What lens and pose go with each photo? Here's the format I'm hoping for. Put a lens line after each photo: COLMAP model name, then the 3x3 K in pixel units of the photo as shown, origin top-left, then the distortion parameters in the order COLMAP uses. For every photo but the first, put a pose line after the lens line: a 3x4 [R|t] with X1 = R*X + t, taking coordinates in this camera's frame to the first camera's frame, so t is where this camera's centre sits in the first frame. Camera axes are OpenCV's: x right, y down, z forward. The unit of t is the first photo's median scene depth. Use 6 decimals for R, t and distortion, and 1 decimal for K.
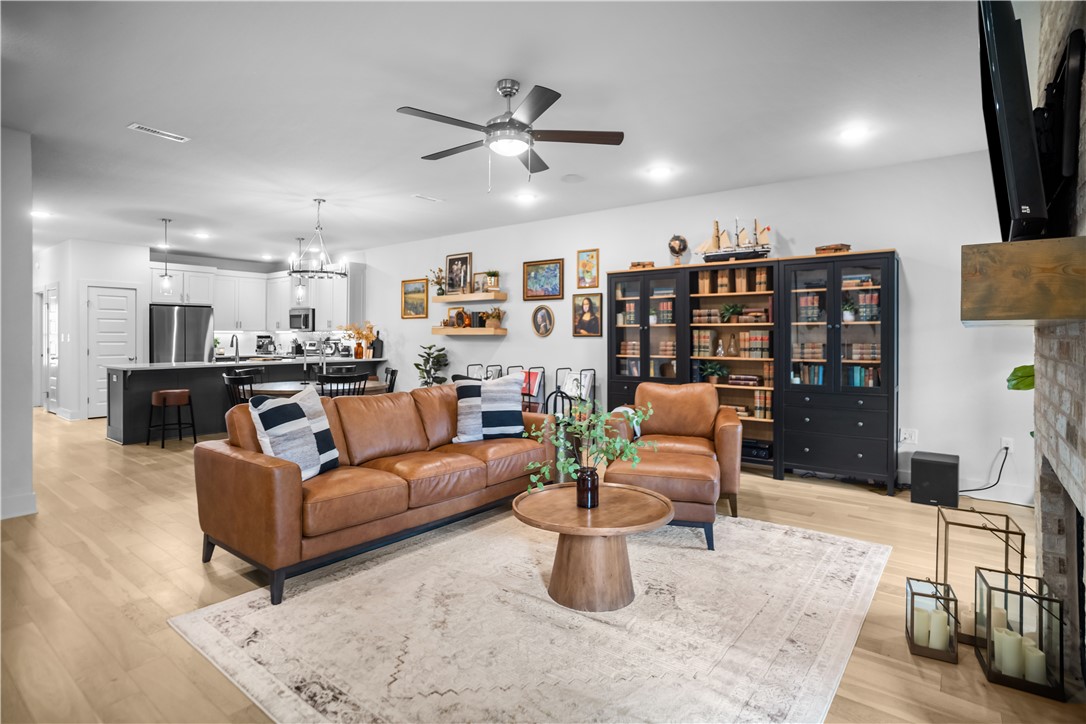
lens RADIAL K [[554.9, 0, 544.4], [0, 554.9, 337.3], [0, 0, 1]] dist [-0.063478, 0.049435]
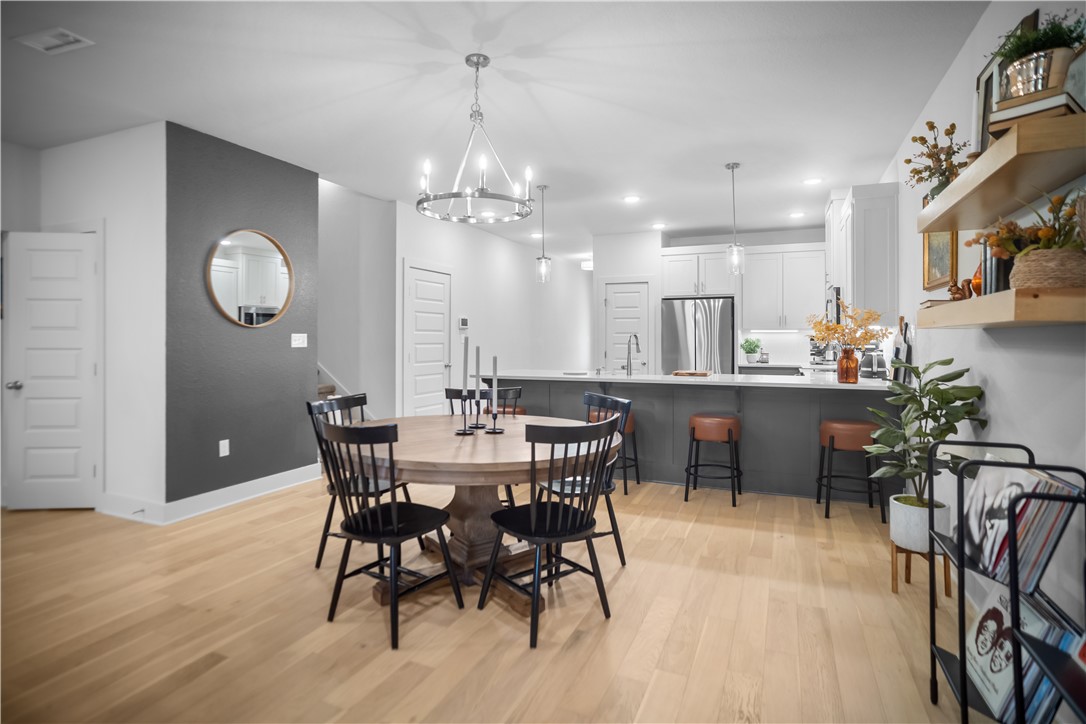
lens RADIAL K [[554.9, 0, 544.4], [0, 554.9, 337.3], [0, 0, 1]] dist [-0.063478, 0.049435]
pose [[0.251855, -0.004669, -0.967754, 0.069131], [-0.001219, 0.999986, -0.005142, 0.002714], [0.967764, 0.002475, 0.251846, 0.807130]]
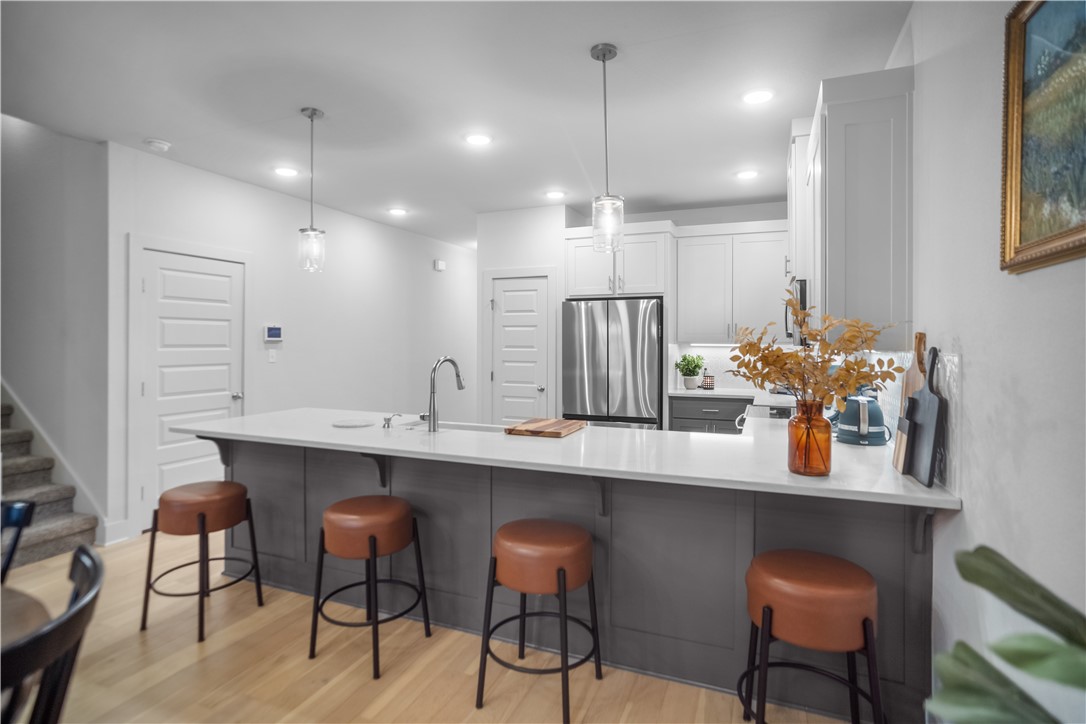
lens RADIAL K [[554.2, 0, 542.2], [0, 554.2, 342.7], [0, 0, 1]] dist [-0.073257, 0.049729]
pose [[0.270030, 0.000901, -0.962851, -0.193351], [-0.003090, 0.999995, 0.000069, -0.018417], [0.962847, 0.002957, 0.270032, 1.070932]]
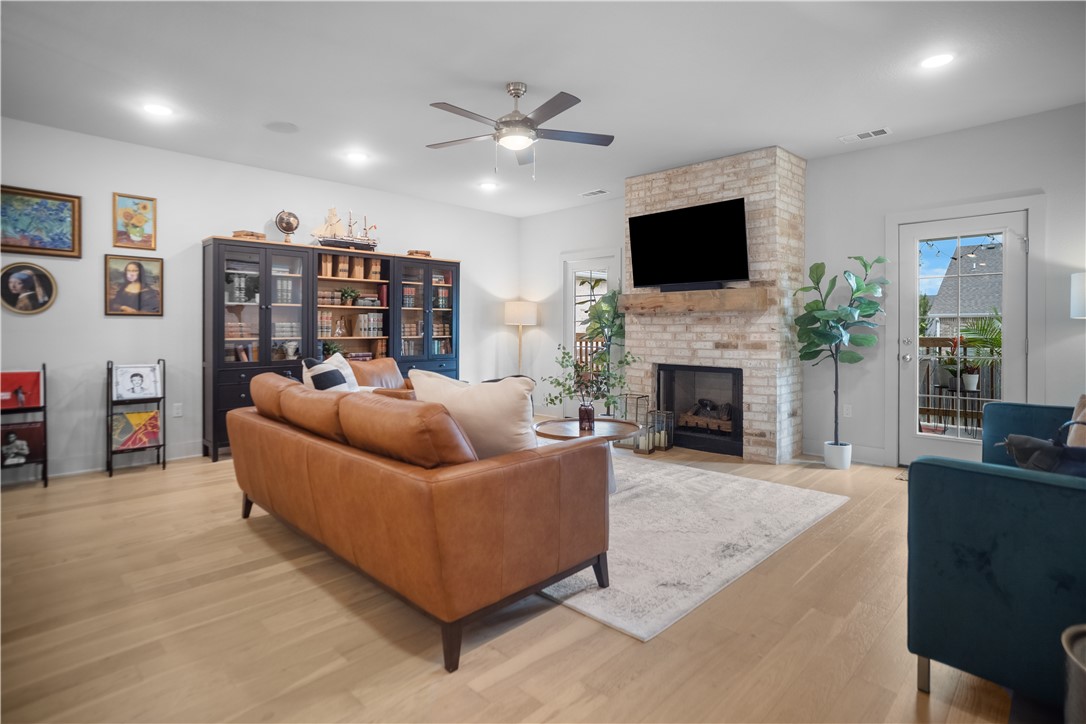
lens RADIAL K [[559.8, 0, 545.1], [0, 559.8, 325.2], [0, 0, 1]] dist [-0.067871, 0.051686]
pose [[0.114475, 0.006493, 0.993405, -0.550578], [0.000787, 0.999978, -0.006626, 0.016127], [-0.993426, 0.001541, 0.114467, 0.372544]]
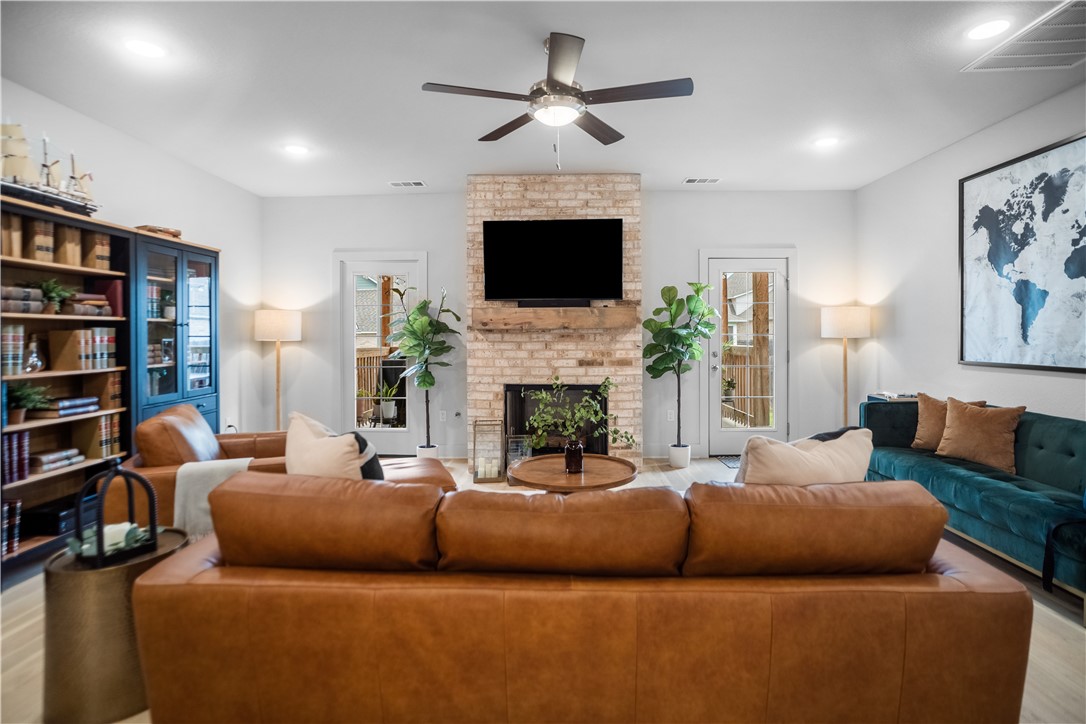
lens RADIAL K [[554.9, 0, 544.4], [0, 554.9, 337.3], [0, 0, 1]] dist [-0.063478, 0.049435]
pose [[-0.591918, -0.004029, 0.805988, -0.346594], [0.005008, 0.999950, 0.008677, -0.002559], [-0.805982, 0.009172, -0.591868, 0.707766]]
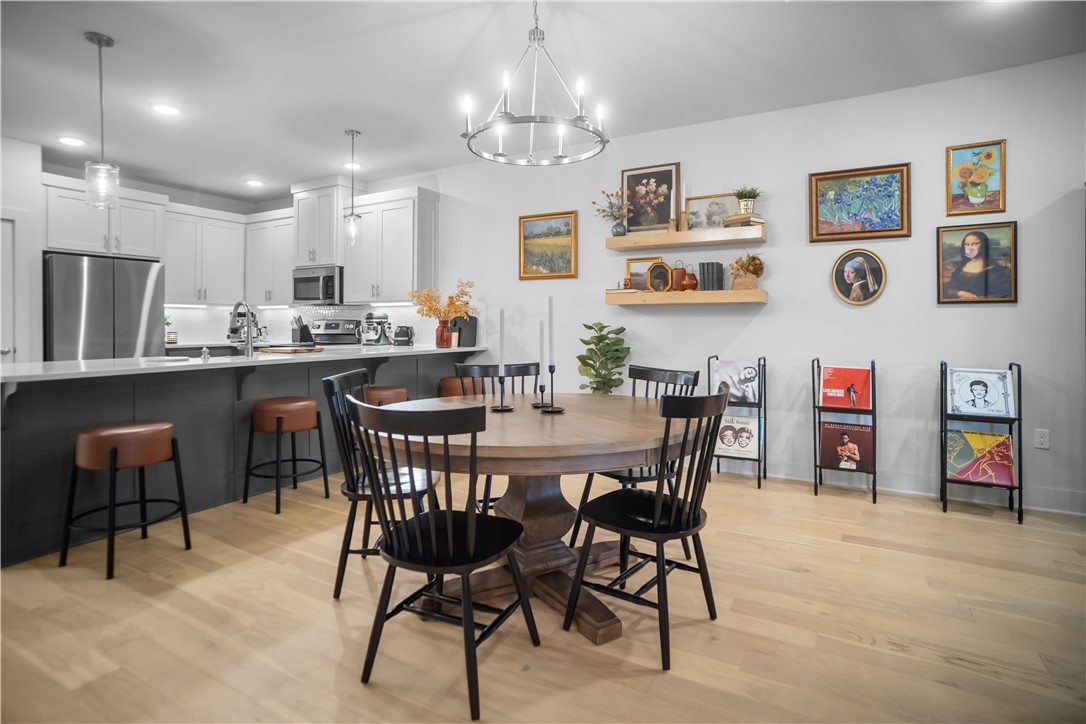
lens RADIAL K [[559.8, 0, 545.1], [0, 559.8, 325.2], [0, 0, 1]] dist [-0.067871, 0.051686]
pose [[0.990024, -0.002752, 0.140874, -0.402702], [0.002546, 0.999995, 0.001637, 0.017872], [-0.140878, -0.001262, 0.990026, 0.507935]]
